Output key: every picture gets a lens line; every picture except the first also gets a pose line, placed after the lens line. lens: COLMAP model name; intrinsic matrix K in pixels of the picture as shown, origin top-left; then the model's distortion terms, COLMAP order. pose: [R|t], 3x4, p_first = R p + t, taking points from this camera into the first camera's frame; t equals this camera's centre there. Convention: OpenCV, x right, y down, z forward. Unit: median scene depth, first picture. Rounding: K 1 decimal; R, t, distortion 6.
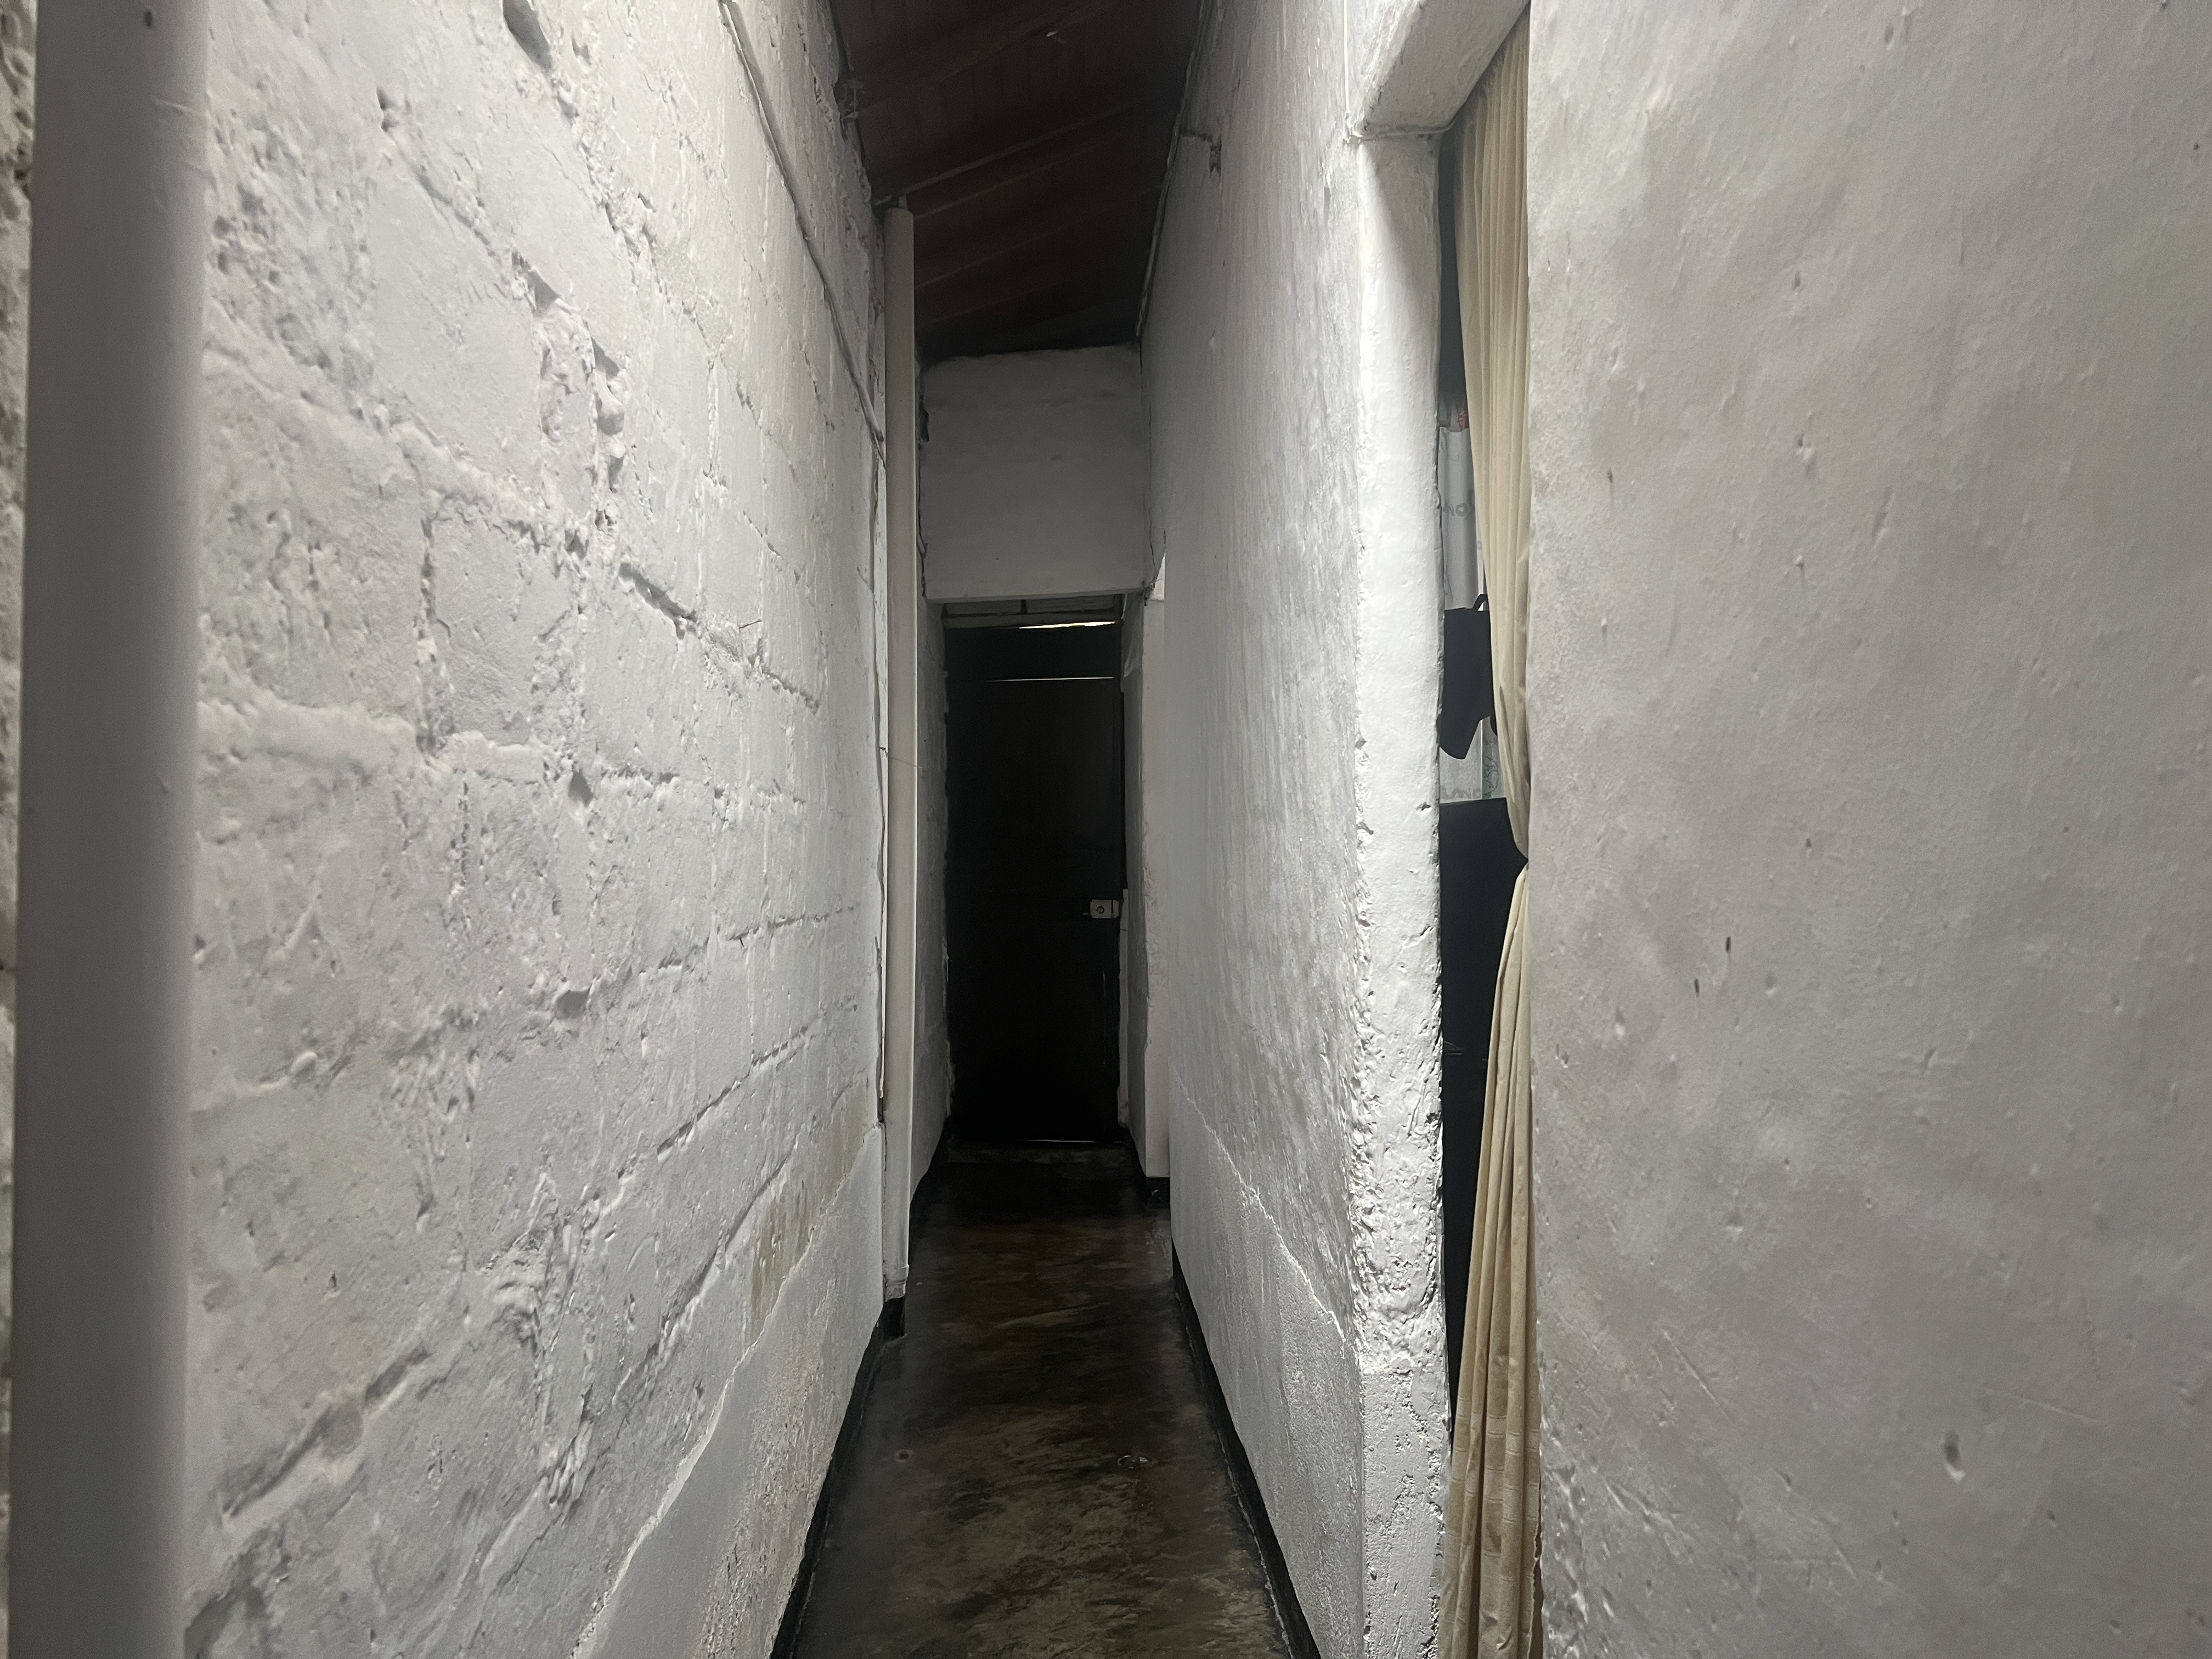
lens RADIAL K [[1667.5, 0, 1106.0], [0, 1667.5, 829.5], [0, 0, 1]] dist [0.076945, -0.073337]
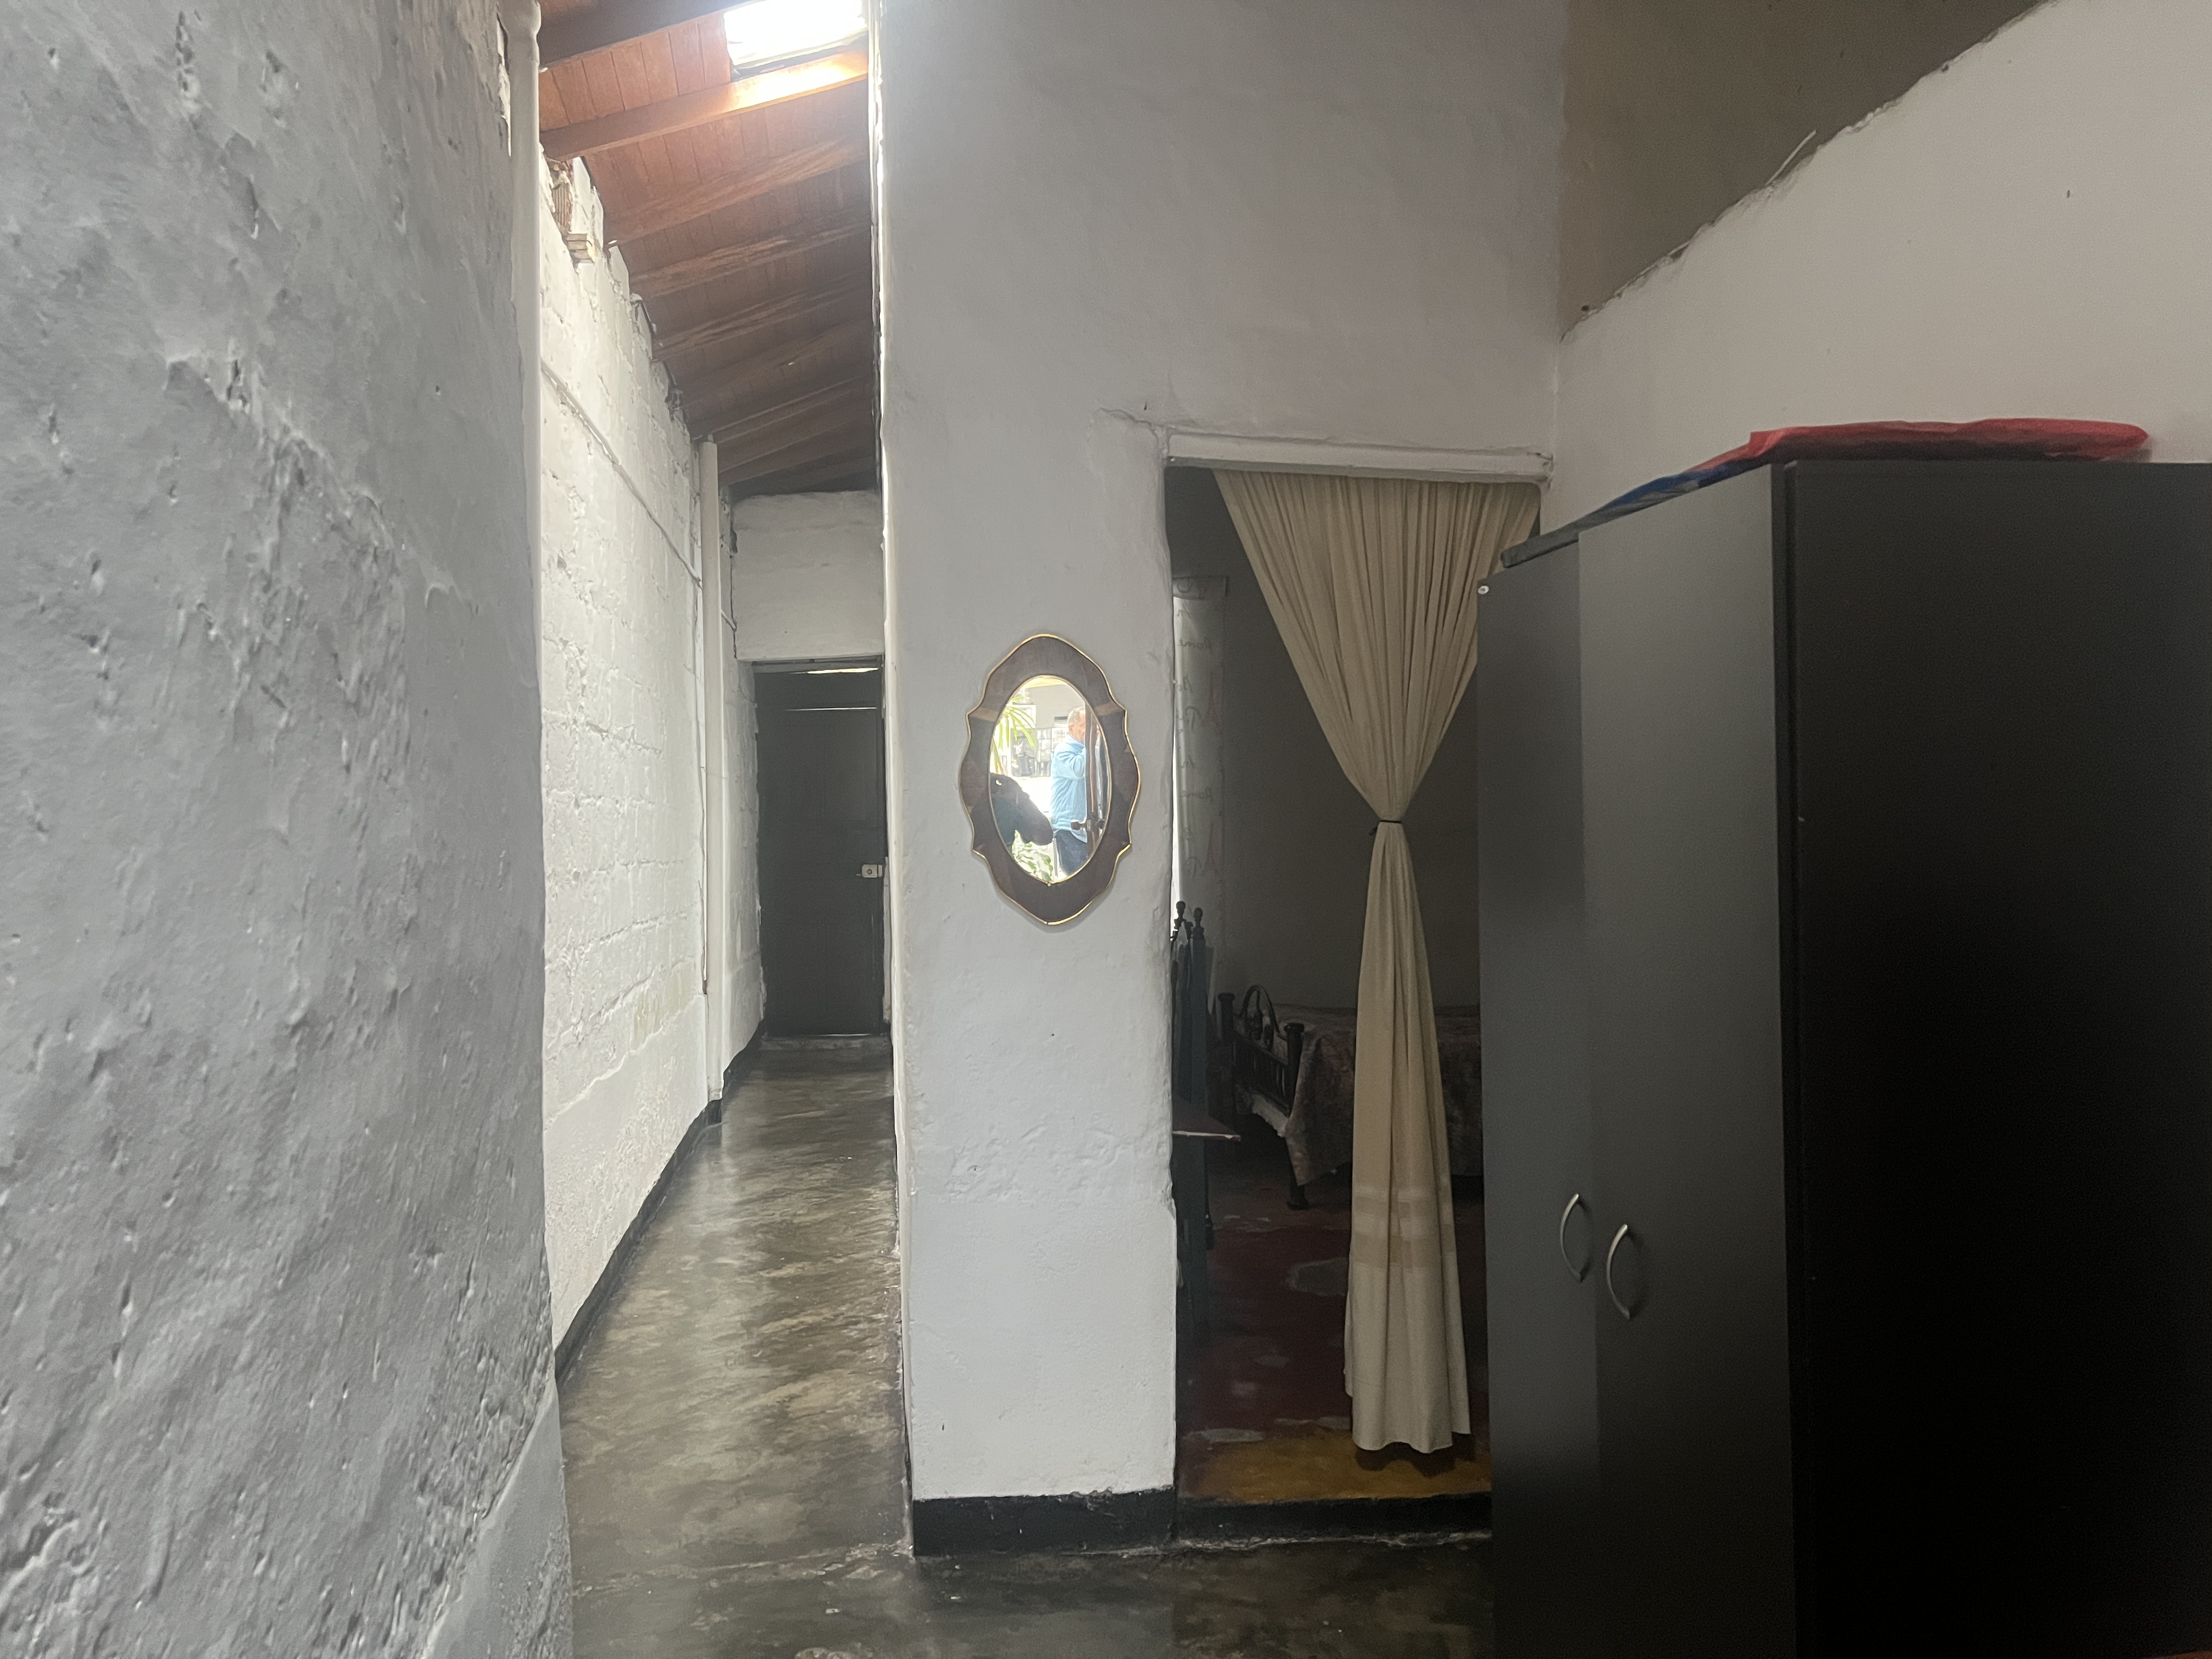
lens RADIAL K [[1668.0, 0, 1122.9], [0, 1668.0, 833.1], [0, 0, 1]] dist [0.067631, -0.076897]
pose [[0.995452, -0.012149, 0.094490, 0.124053], [0.011050, 0.999865, 0.012139, 0.000828], [-0.094624, -0.011039, 0.995452, -0.694180]]
